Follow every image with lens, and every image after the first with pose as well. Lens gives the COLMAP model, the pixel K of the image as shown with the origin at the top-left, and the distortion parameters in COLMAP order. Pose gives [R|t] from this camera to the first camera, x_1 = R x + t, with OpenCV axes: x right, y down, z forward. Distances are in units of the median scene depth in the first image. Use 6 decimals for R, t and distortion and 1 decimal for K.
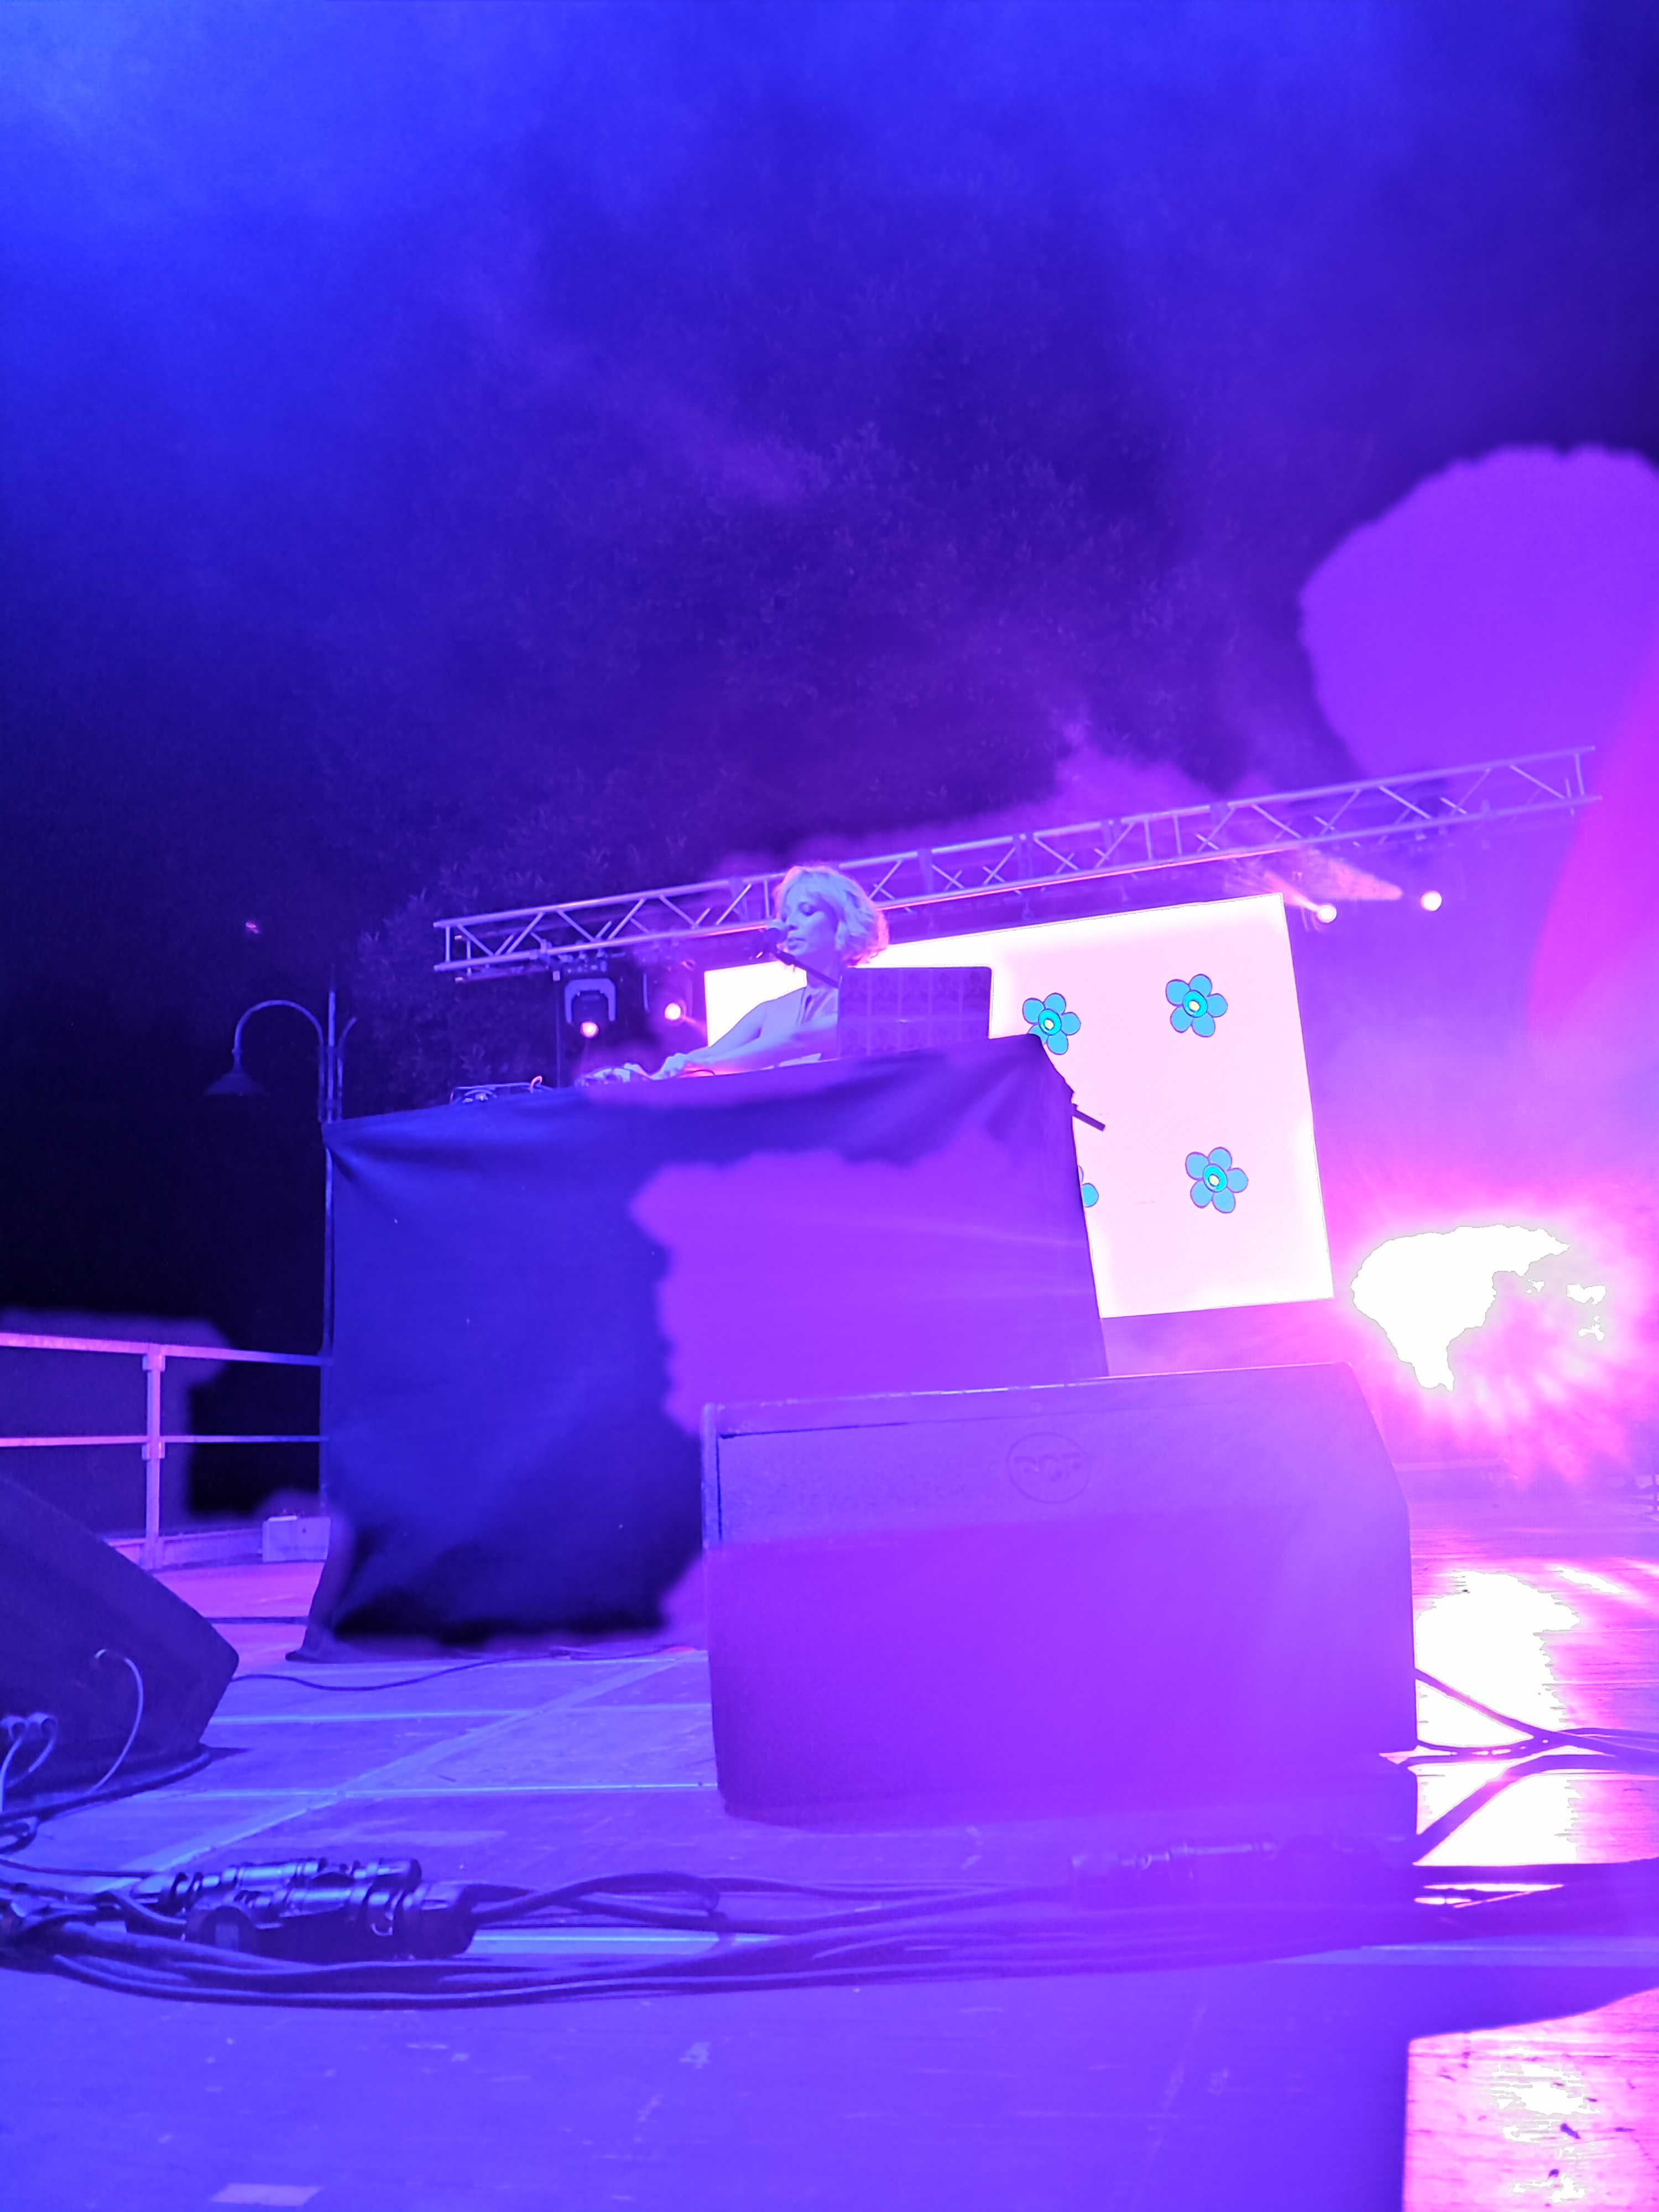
lens RADIAL K [[1617.9, 0, 829.5], [0, 1617.9, 1106.0], [0, 0, 1]] dist [0.025769, -0.004773]
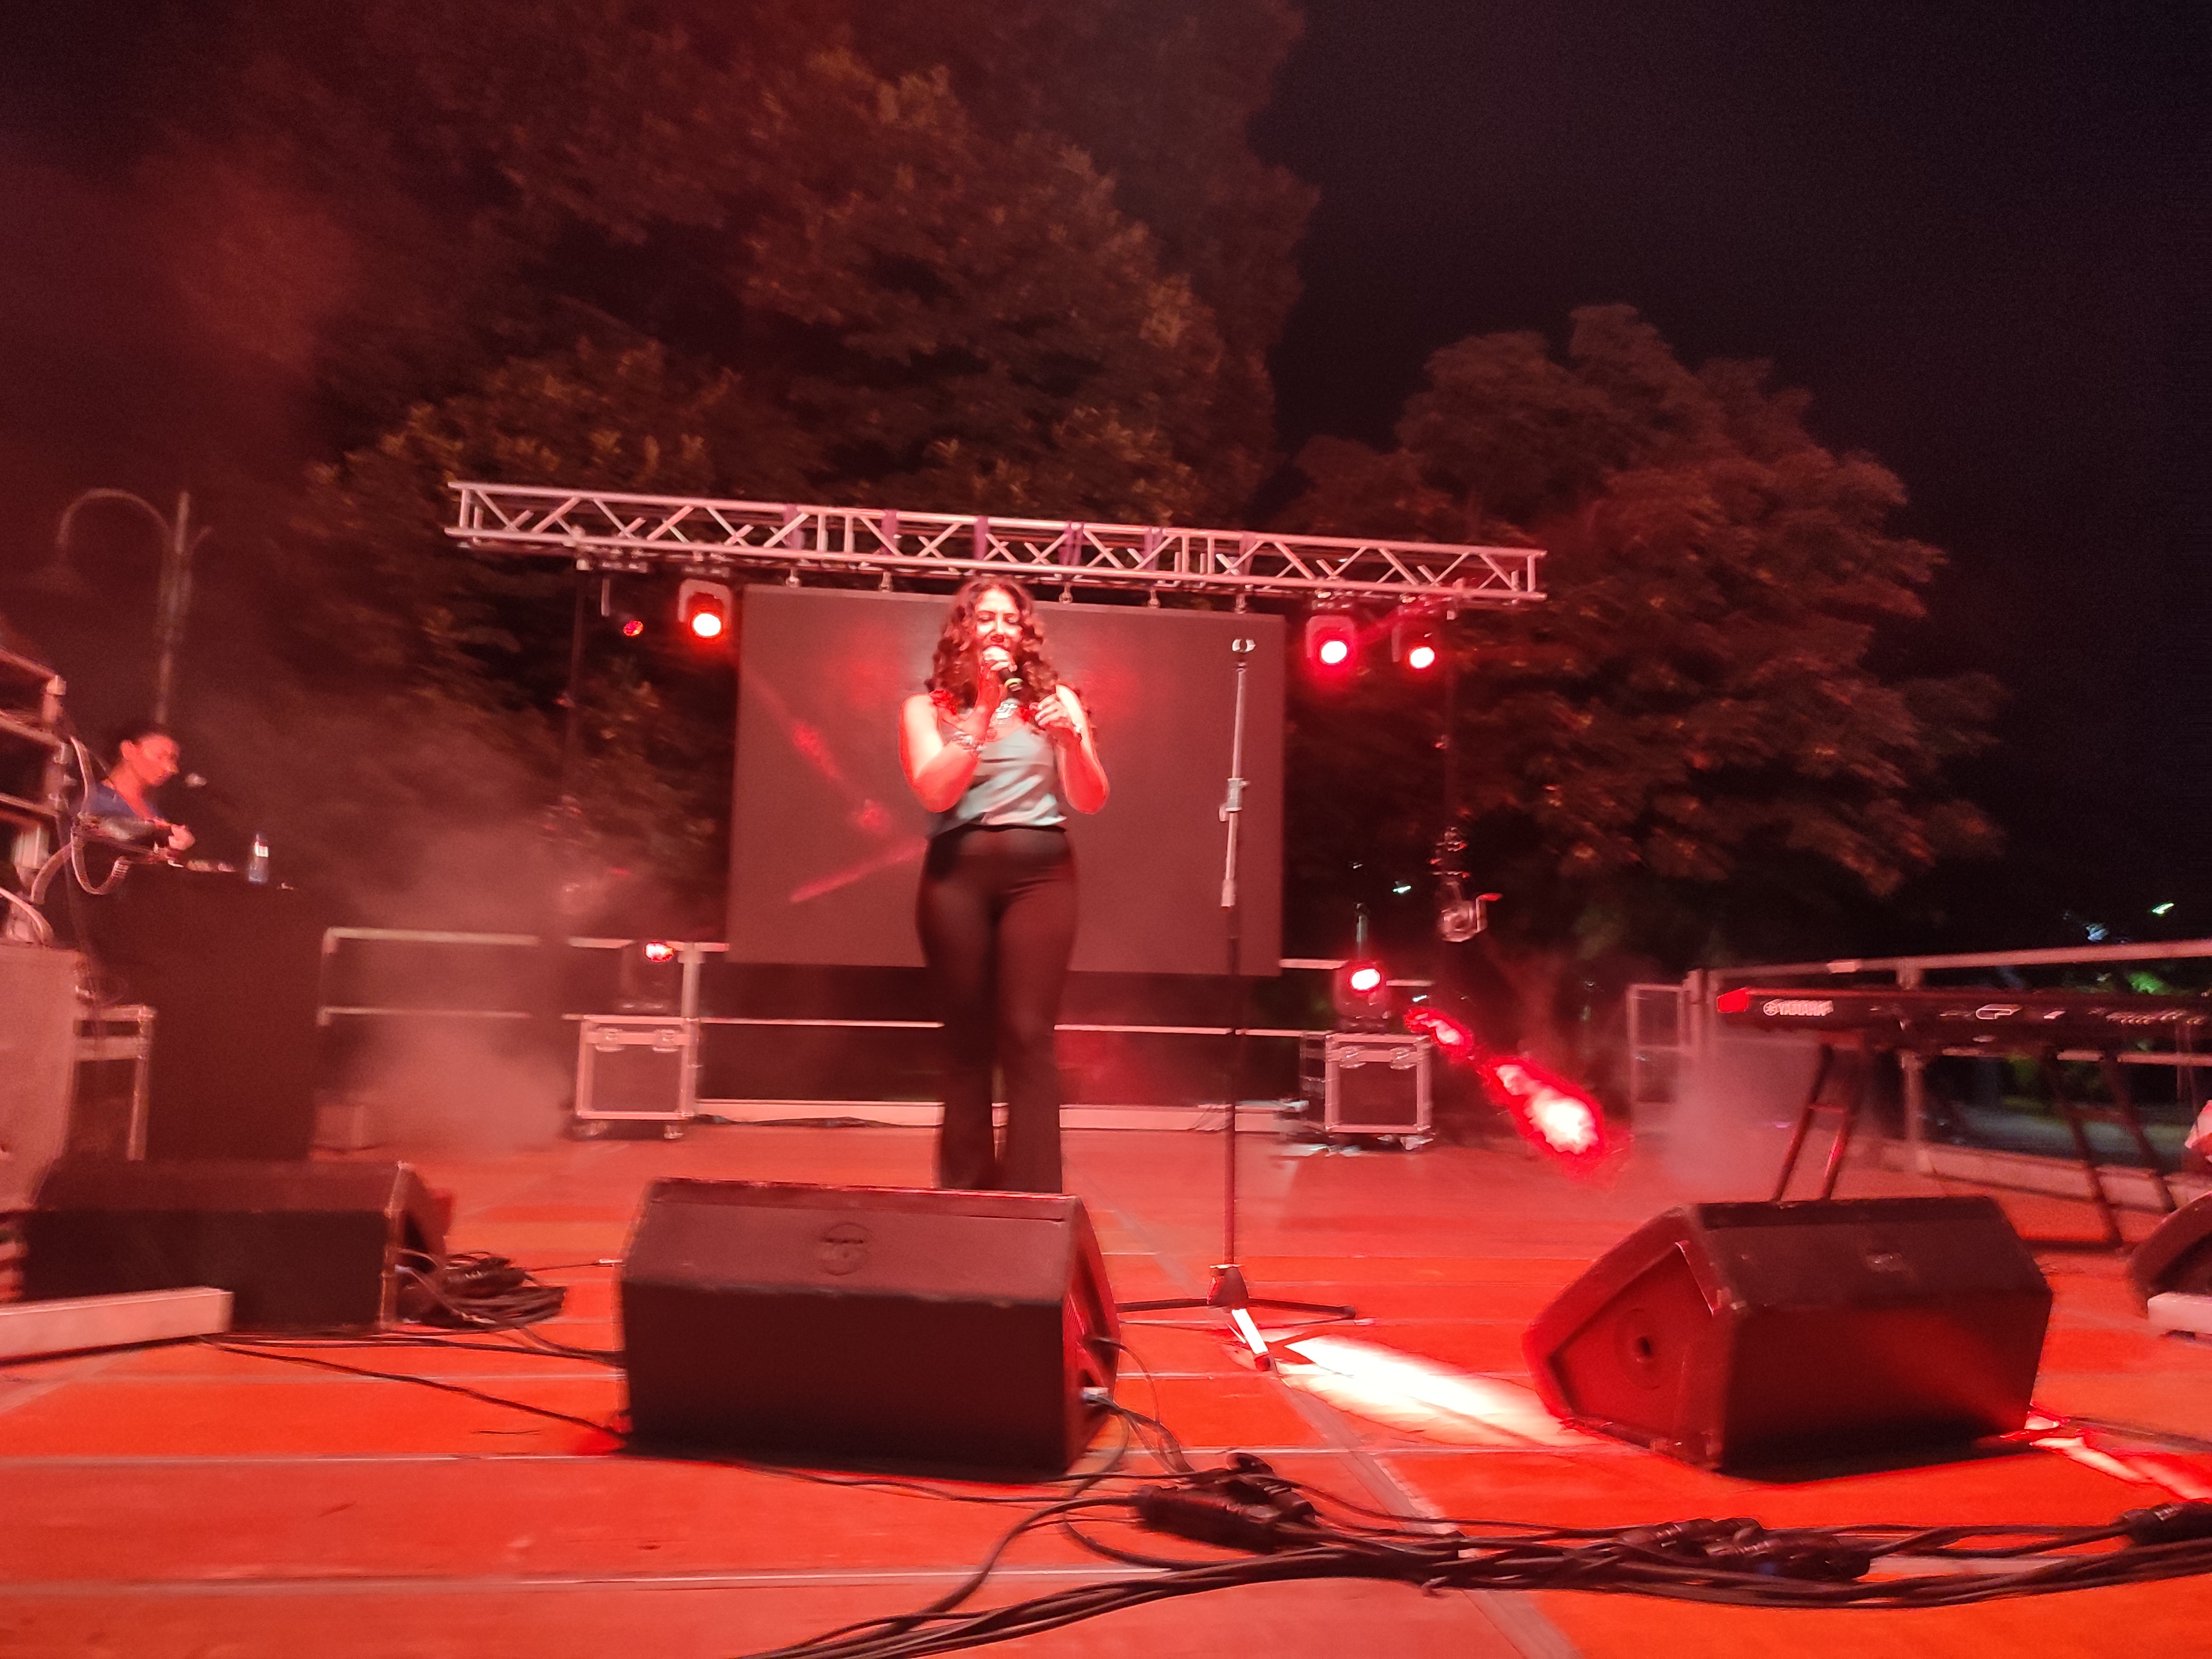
lens RADIAL K [[1613.2, 0, 1105.7], [0, 1613.2, 820.1], [0, 0, 1]] dist [0.021371, -0.005638]
pose [[0.924600, 0.130882, 0.357750, -0.212495], [-0.158411, 0.986175, 0.048622, -0.027187], [-0.346441, -0.101627, 0.932551, -0.029004]]
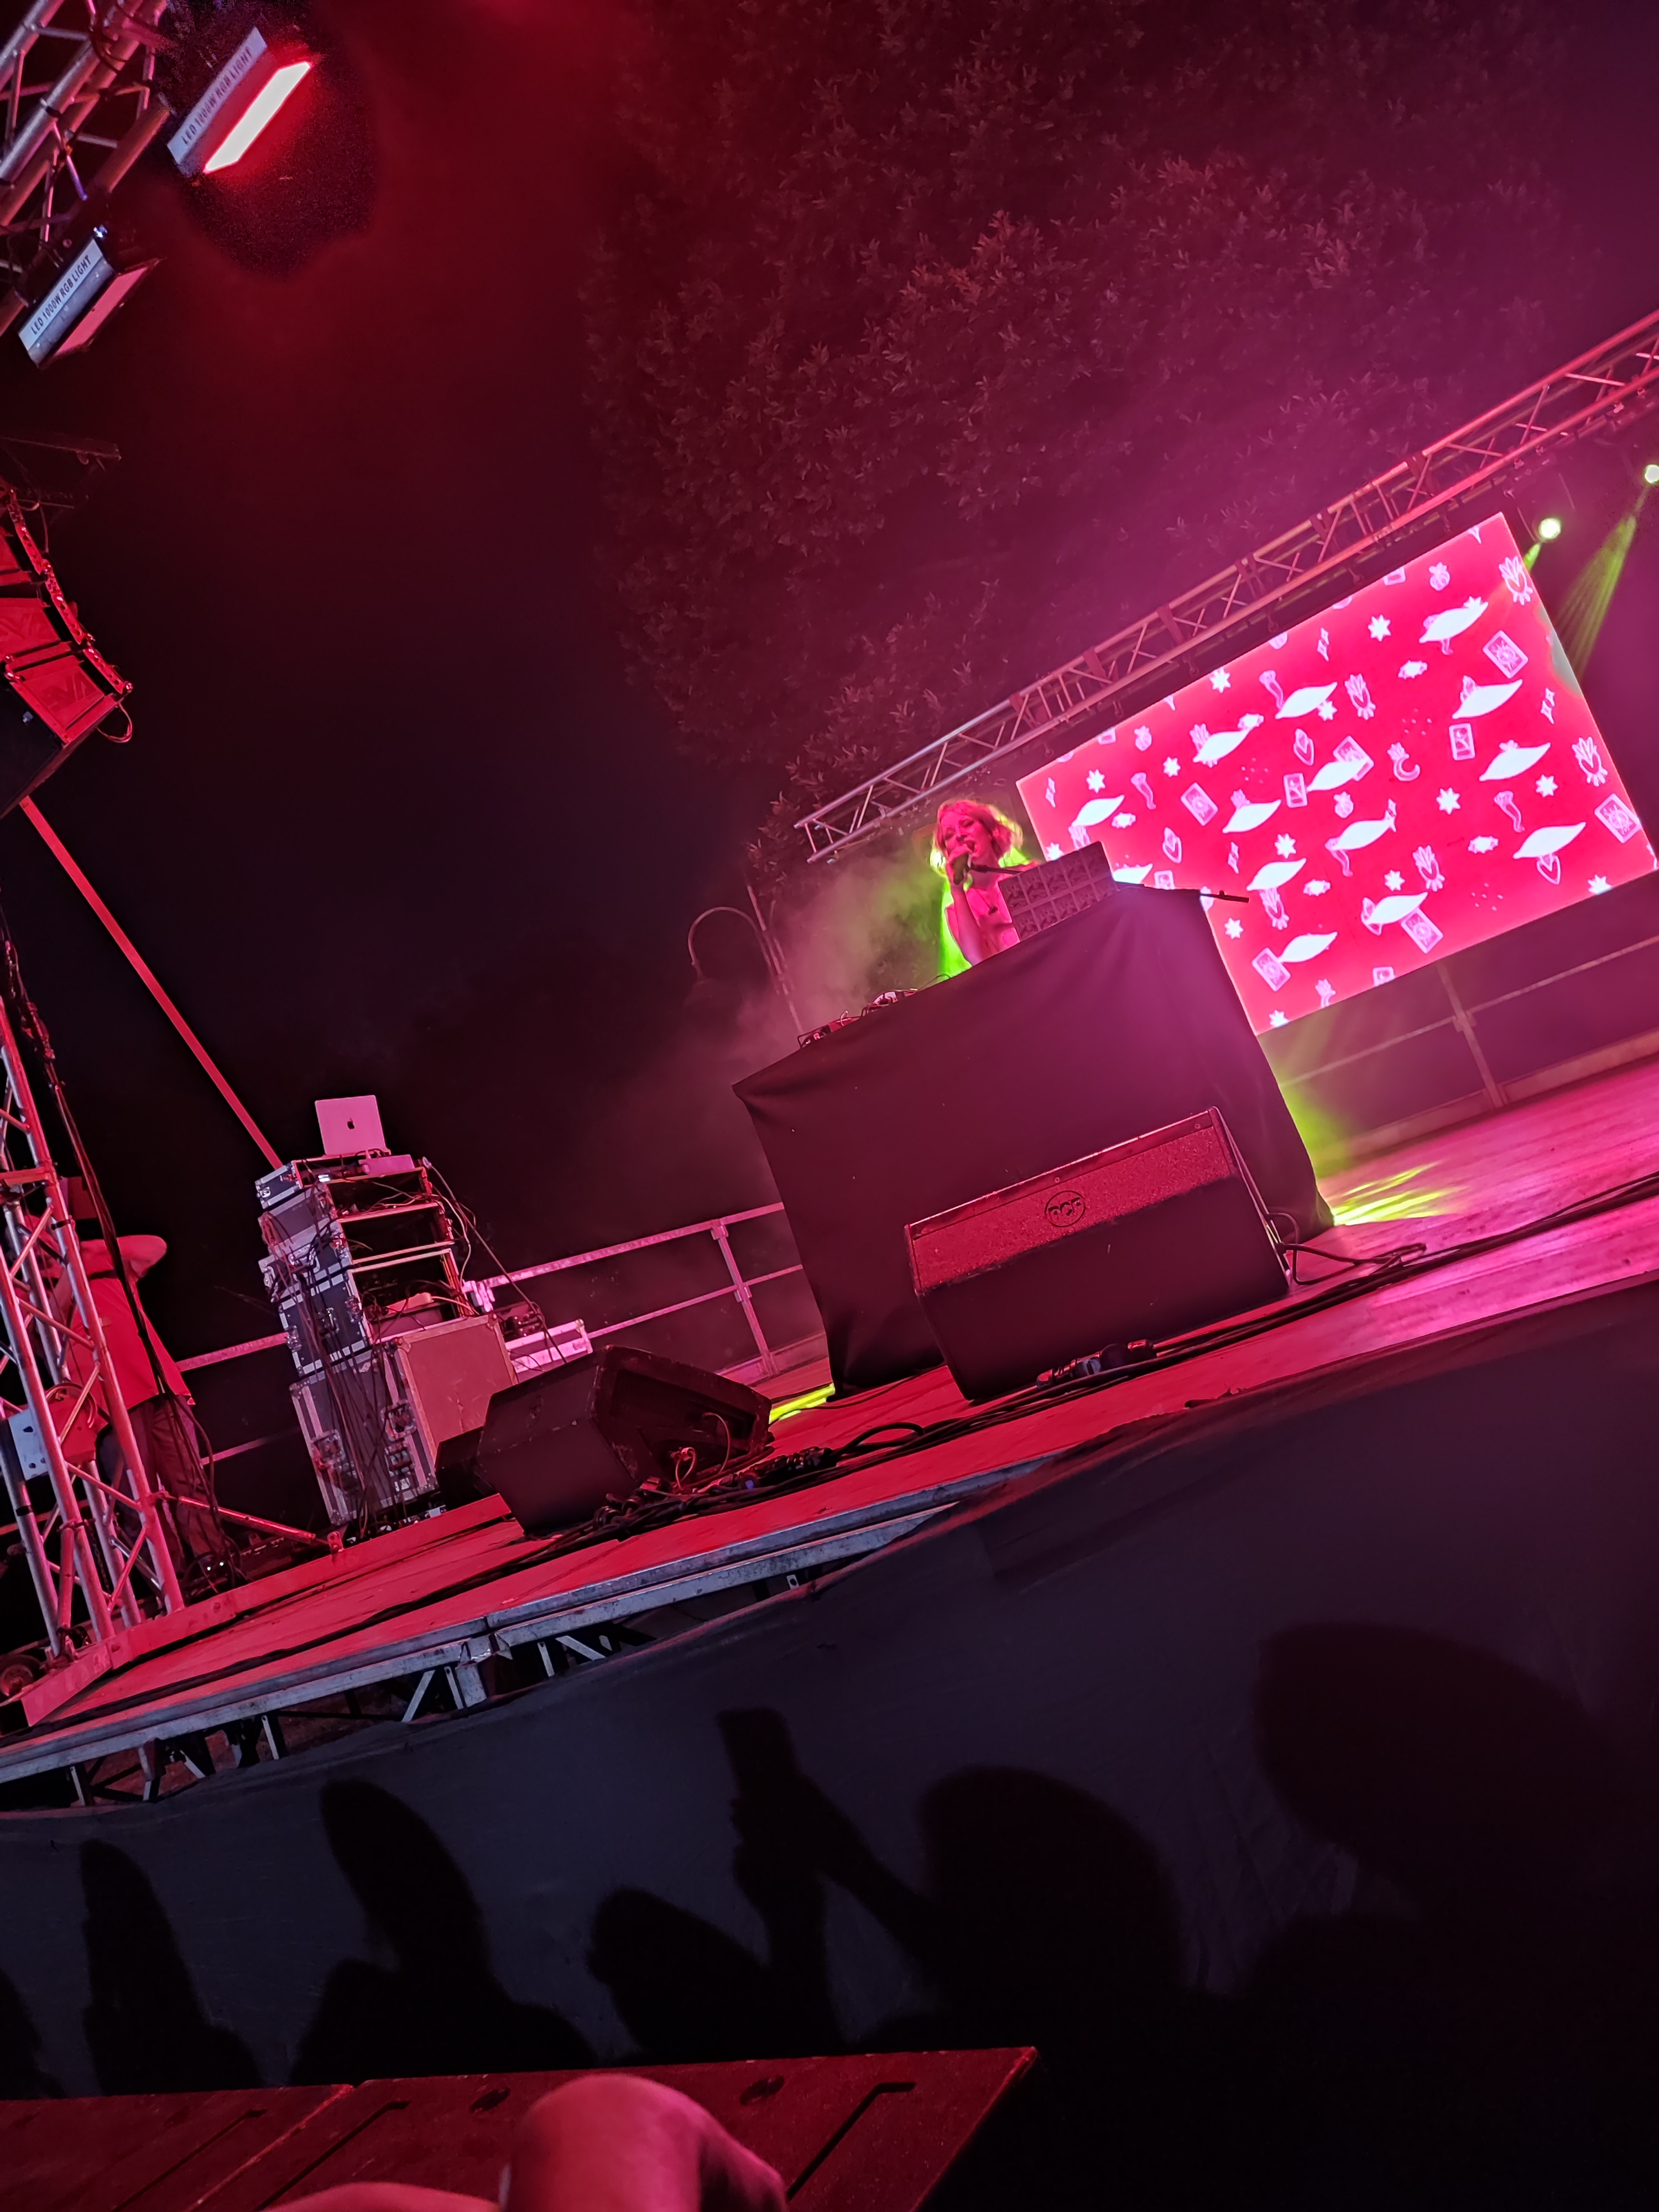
lens RADIAL K [[1617.9, 0, 829.5], [0, 1617.9, 1106.0], [0, 0, 1]] dist [0.025769, -0.004773]
pose [[0.897393, -0.307462, -0.316469, 0.098158], [0.355042, 0.929027, 0.104184, -0.037510], [0.261976, -0.205854, 0.942864, -0.168235]]
